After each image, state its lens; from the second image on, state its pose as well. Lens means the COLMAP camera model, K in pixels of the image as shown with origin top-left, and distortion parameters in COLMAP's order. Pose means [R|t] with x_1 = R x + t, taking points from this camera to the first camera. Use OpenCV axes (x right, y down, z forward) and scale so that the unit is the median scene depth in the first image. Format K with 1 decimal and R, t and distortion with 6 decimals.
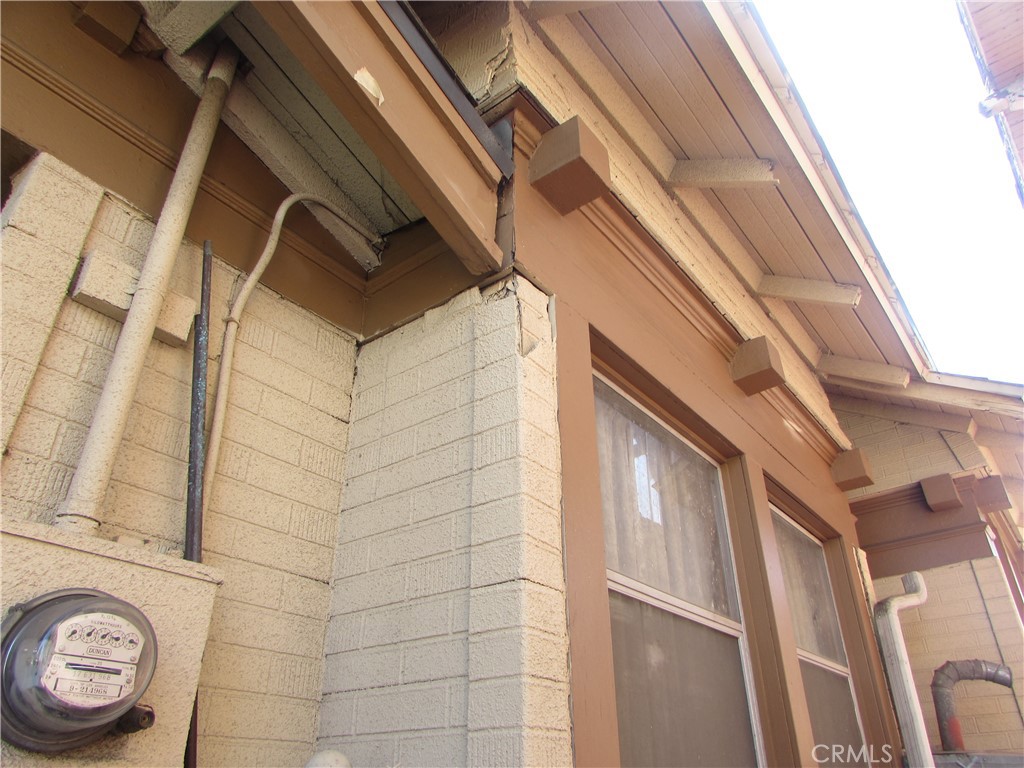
lens RADIAL K [[723.6, 0, 510.2], [0, 723.6, 379.5], [0, 0, 1]] dist [-0.046027, 0.021560]
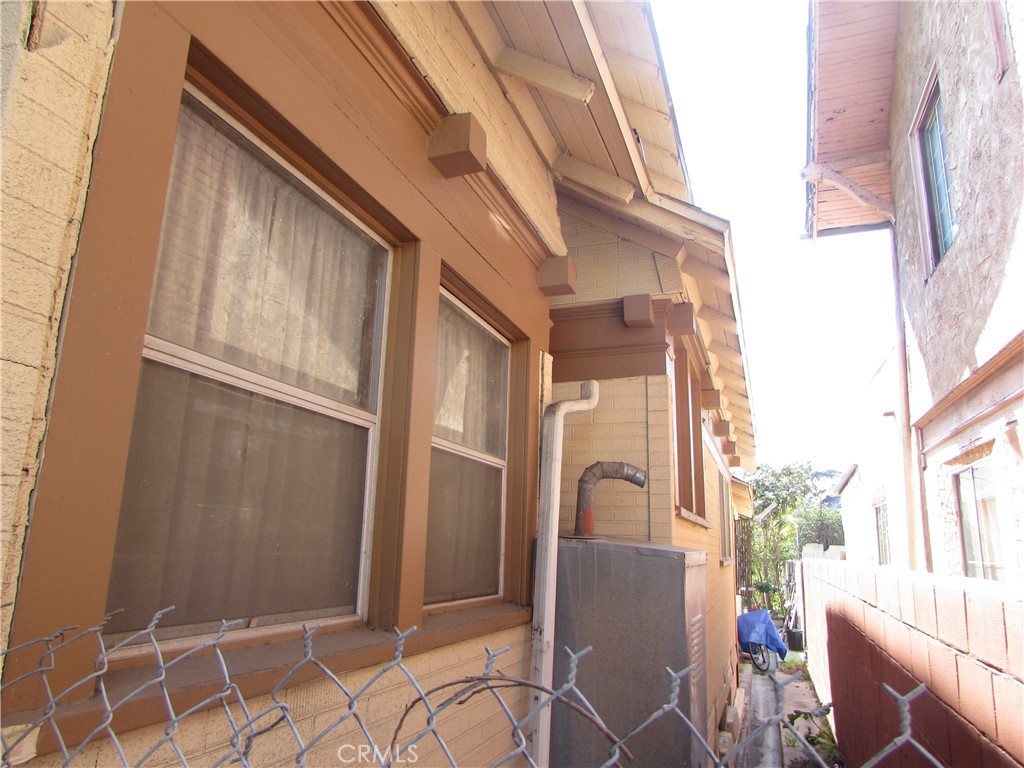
lens RADIAL K [[723.6, 0, 510.6], [0, 723.6, 385.5], [0, 0, 1]] dist [-0.046027, 0.021560]
pose [[0.946594, 0.098811, 0.306914, 0.130231], [-0.189917, 0.940105, 0.283080, -0.003915], [-0.260560, -0.326250, 0.908663, 0.057309]]
